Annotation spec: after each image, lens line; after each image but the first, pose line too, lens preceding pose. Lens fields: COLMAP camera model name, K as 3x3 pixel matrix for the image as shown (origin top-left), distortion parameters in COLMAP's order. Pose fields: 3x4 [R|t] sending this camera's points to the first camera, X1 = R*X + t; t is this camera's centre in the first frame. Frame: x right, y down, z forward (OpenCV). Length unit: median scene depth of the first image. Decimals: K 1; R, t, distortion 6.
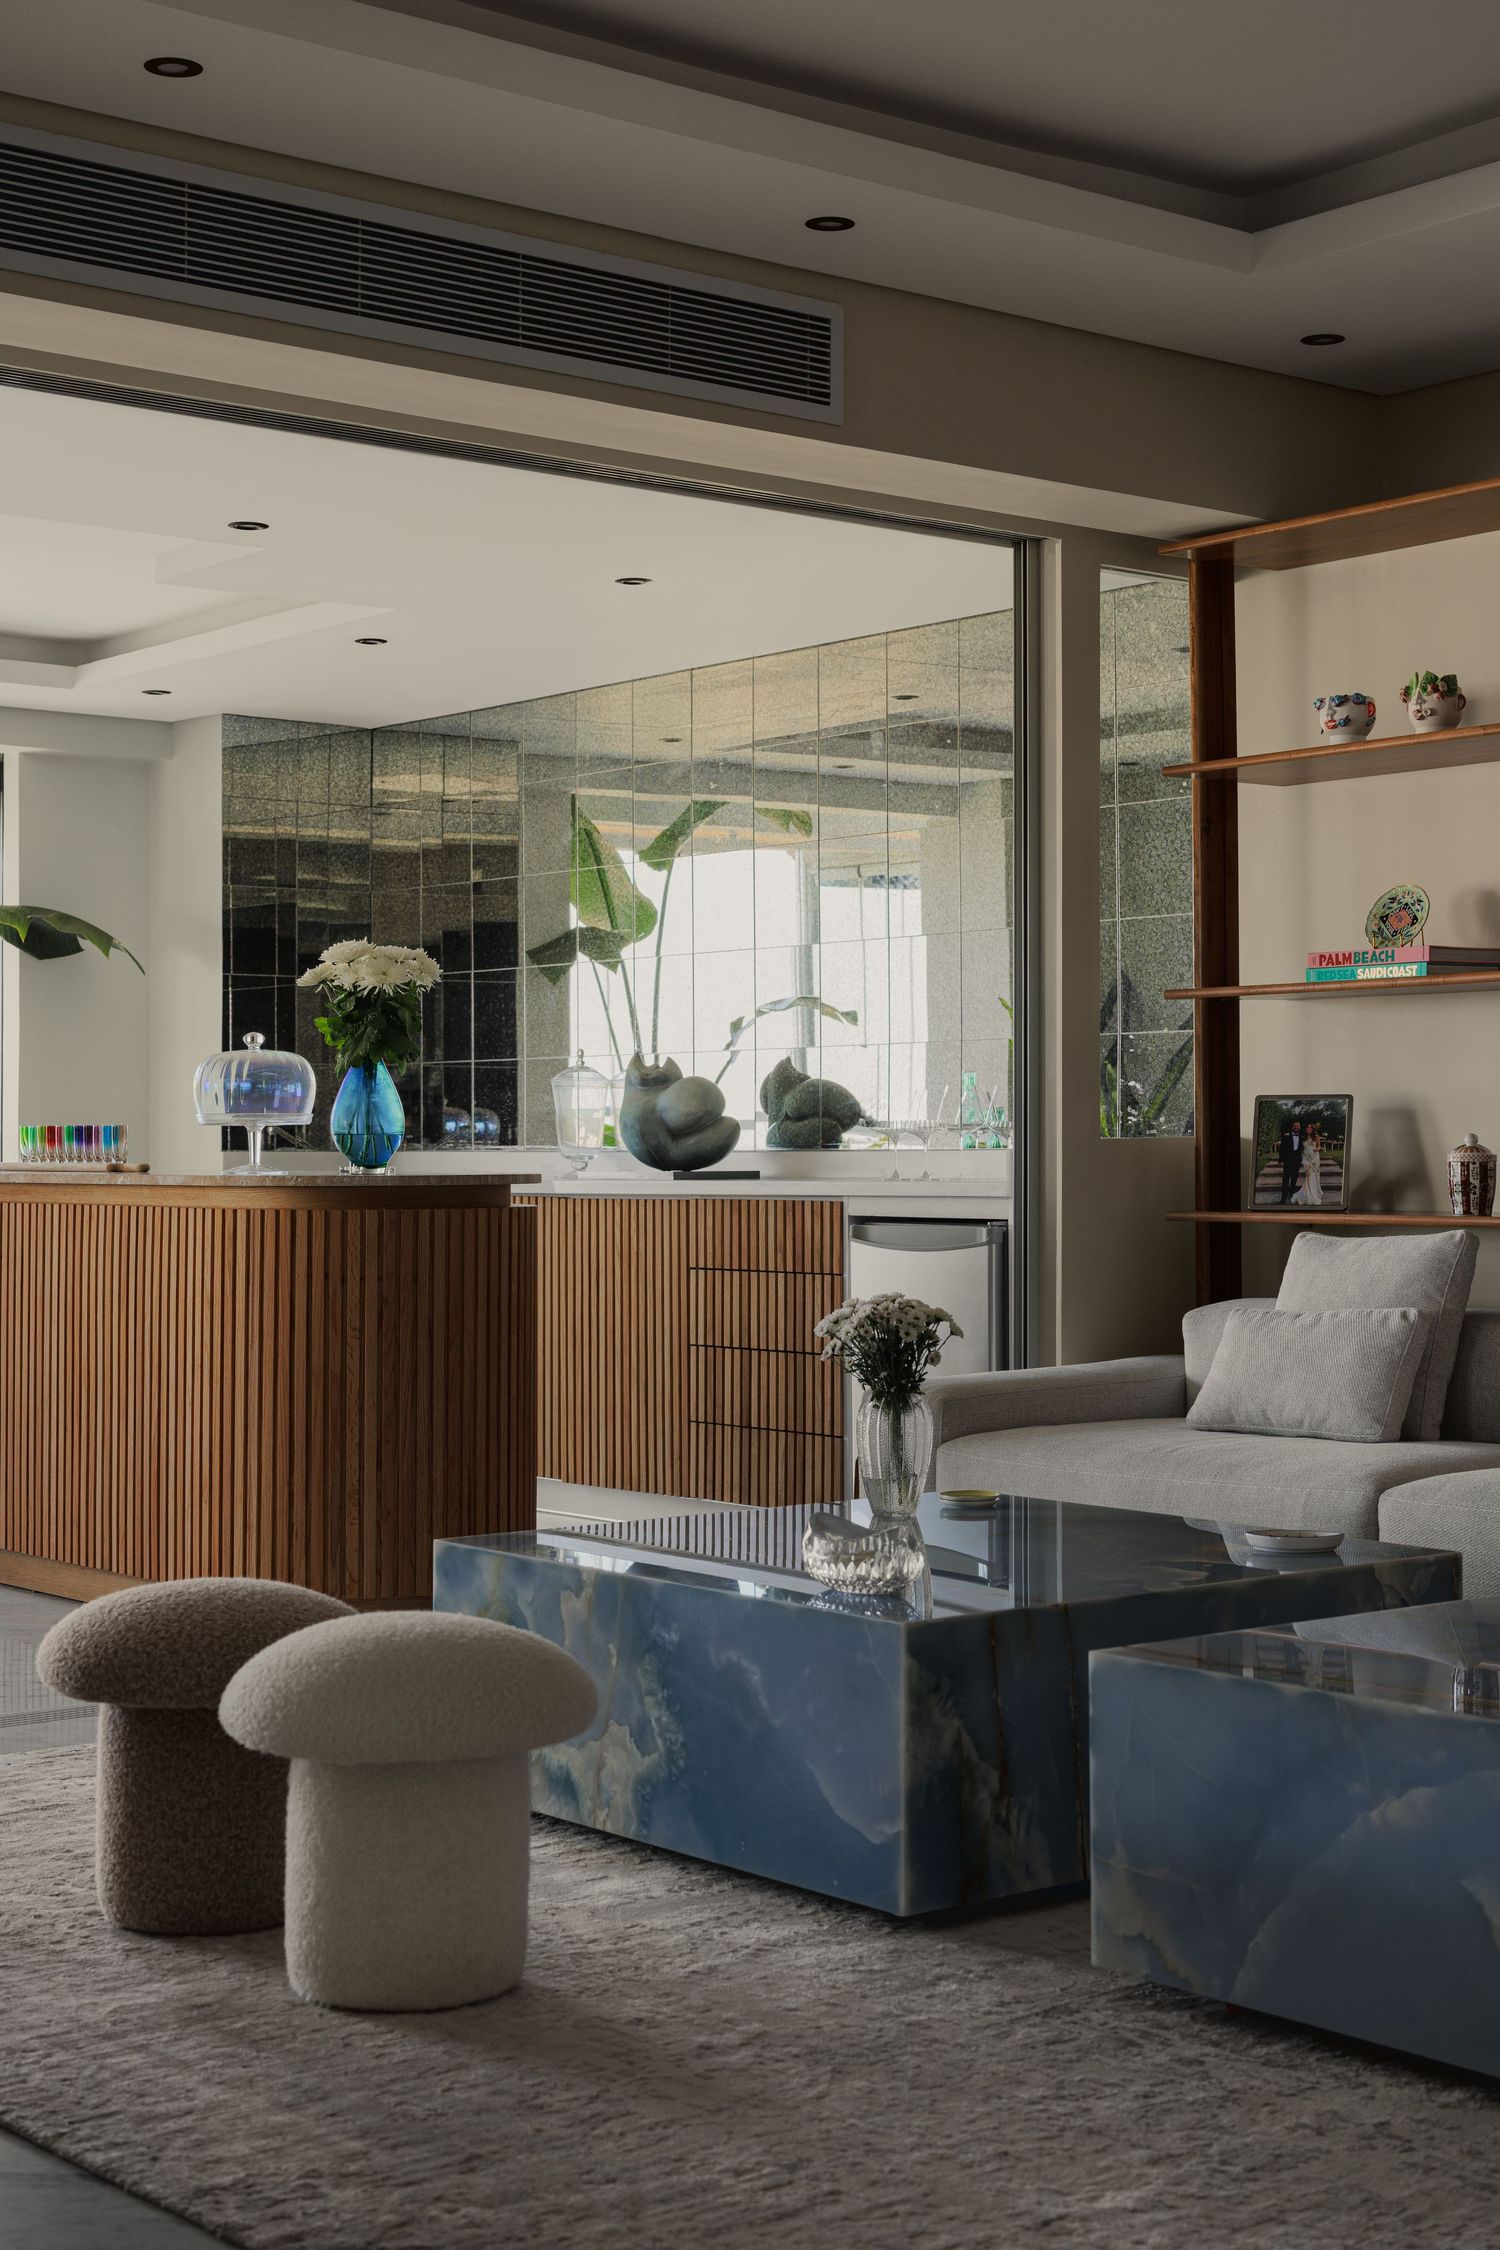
lens RADIAL K [[3100.7, 0, 759.5], [0, 3100.7, 1114.9], [0, 0, 1]] dist [-0.037993, 0.000000]
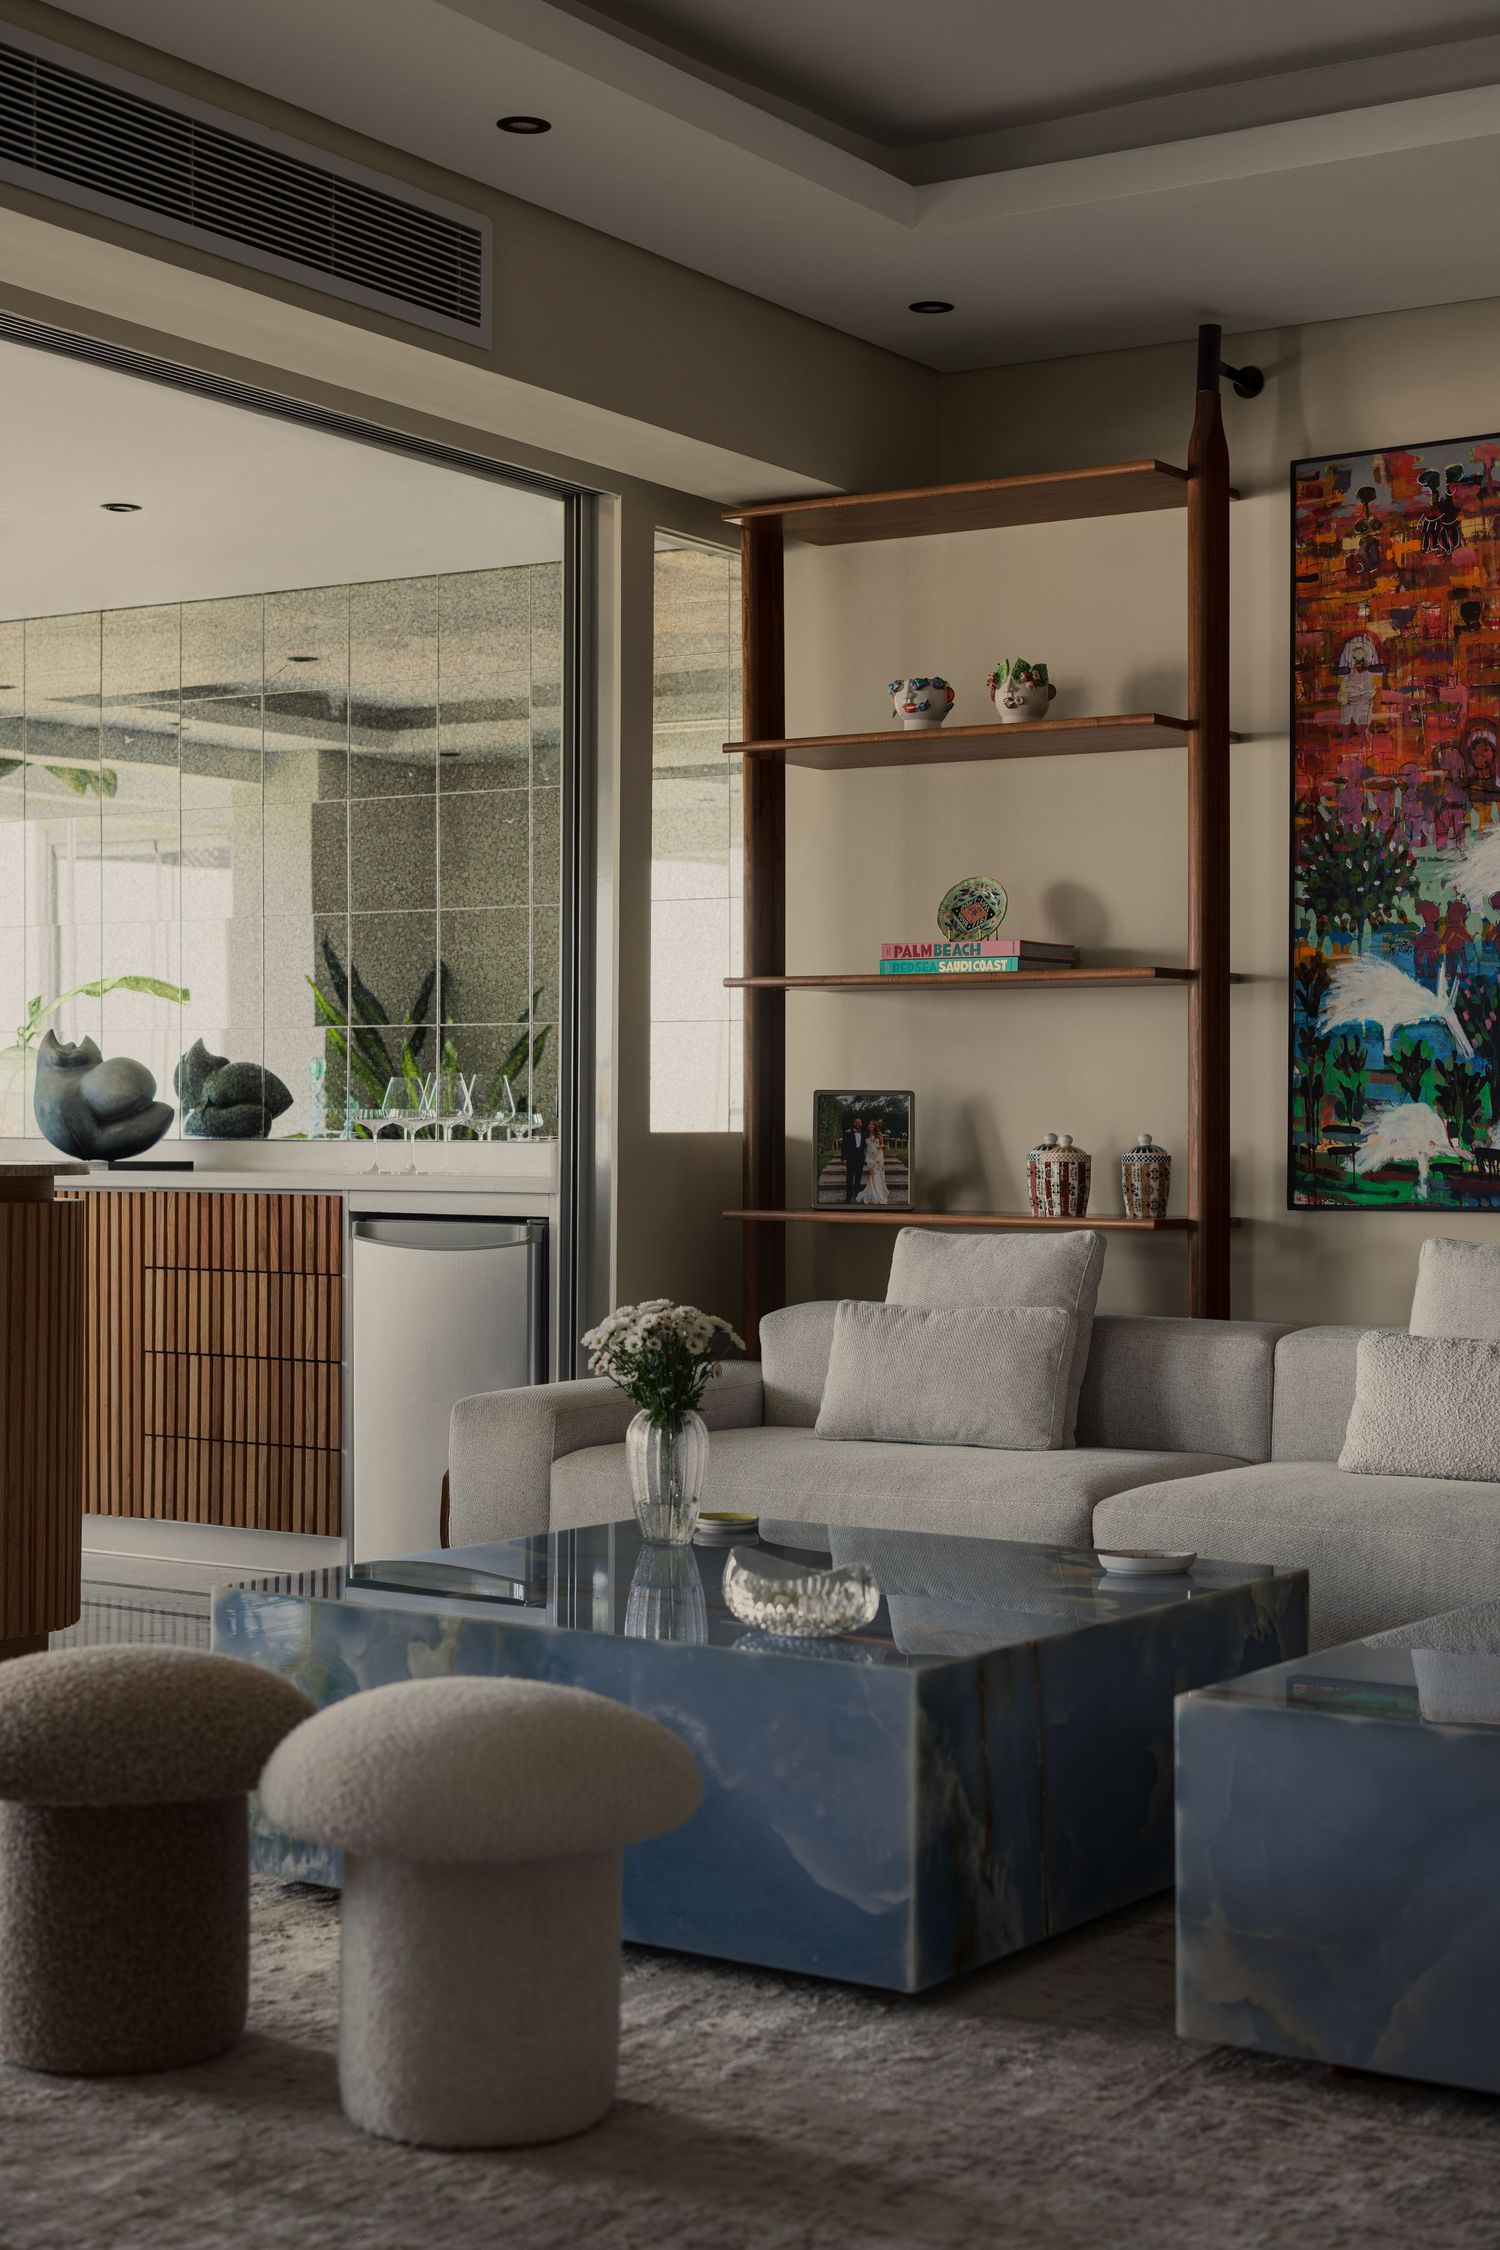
lens RADIAL K [[3100.7, 0, 780.0], [0, 3100.7, 1165.8], [0, 0, 1]] dist [-0.037993, 0.000000]
pose [[0.950191, 0.010216, 0.311499, -0.158654], [-0.016079, 0.999739, 0.016258, 0.001843], [-0.311252, -0.020457, 0.950107, 0.091780]]
